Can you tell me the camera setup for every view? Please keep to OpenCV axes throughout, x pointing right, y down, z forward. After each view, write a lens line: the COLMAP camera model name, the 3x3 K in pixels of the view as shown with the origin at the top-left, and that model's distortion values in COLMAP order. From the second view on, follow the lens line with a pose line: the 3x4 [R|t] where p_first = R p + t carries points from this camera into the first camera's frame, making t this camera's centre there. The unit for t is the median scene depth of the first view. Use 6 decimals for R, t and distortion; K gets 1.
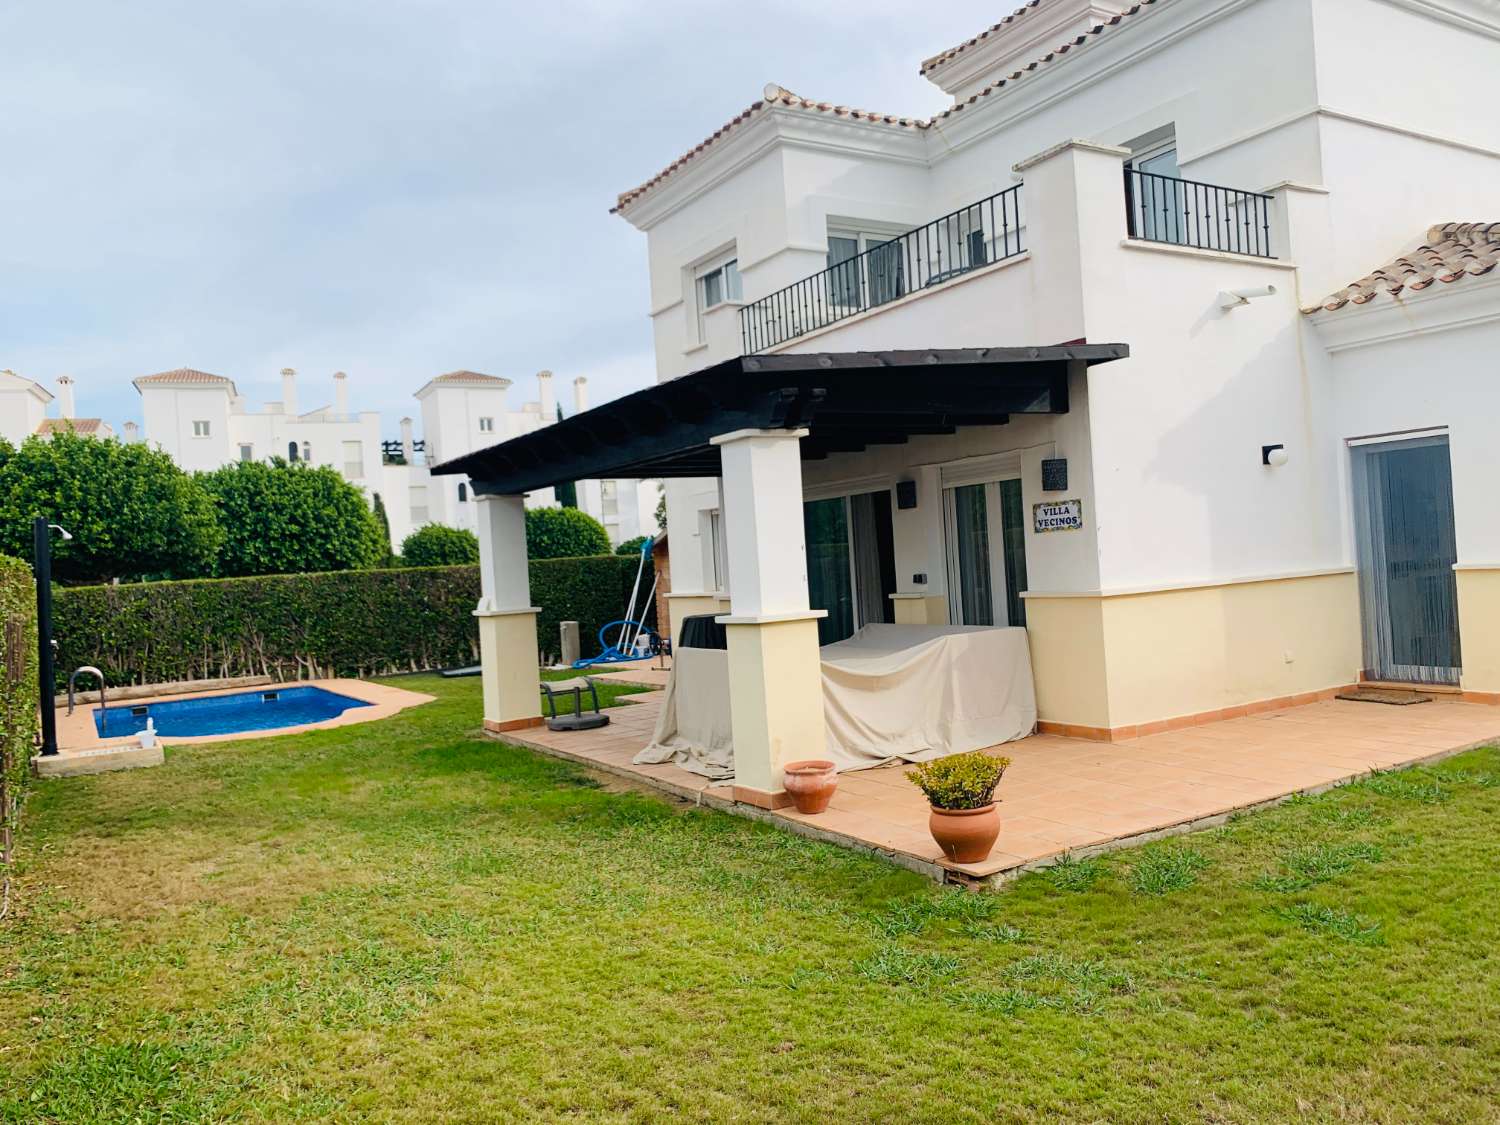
lens RADIAL K [[1164.6, 0, 750.0], [0, 1164.6, 562.5], [0, 0, 1]] dist [-0.000900, -0.005845]
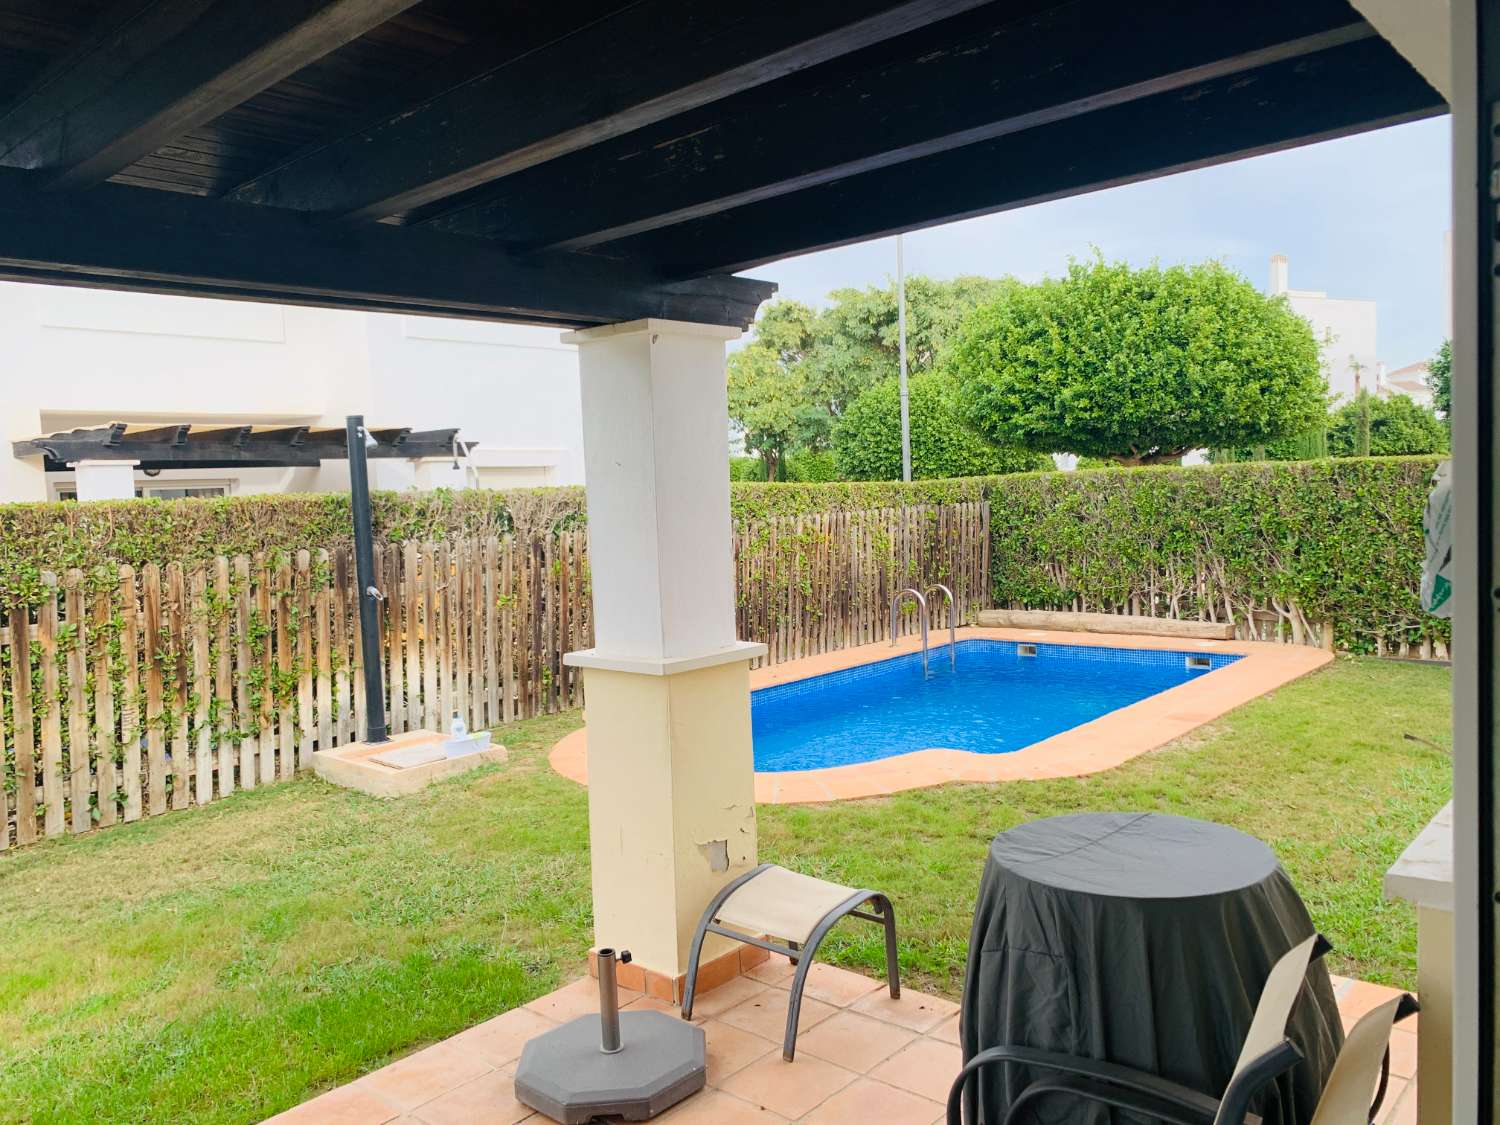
lens RADIAL K [[1164.6, 0, 750.0], [0, 1164.6, 562.5], [0, 0, 1]] dist [-0.000900, -0.005845]
pose [[0.304094, 0.112547, -0.945970, 0.078218], [0.021439, 0.991937, 0.124908, -0.016456], [0.952401, -0.058265, 0.299229, 0.512571]]
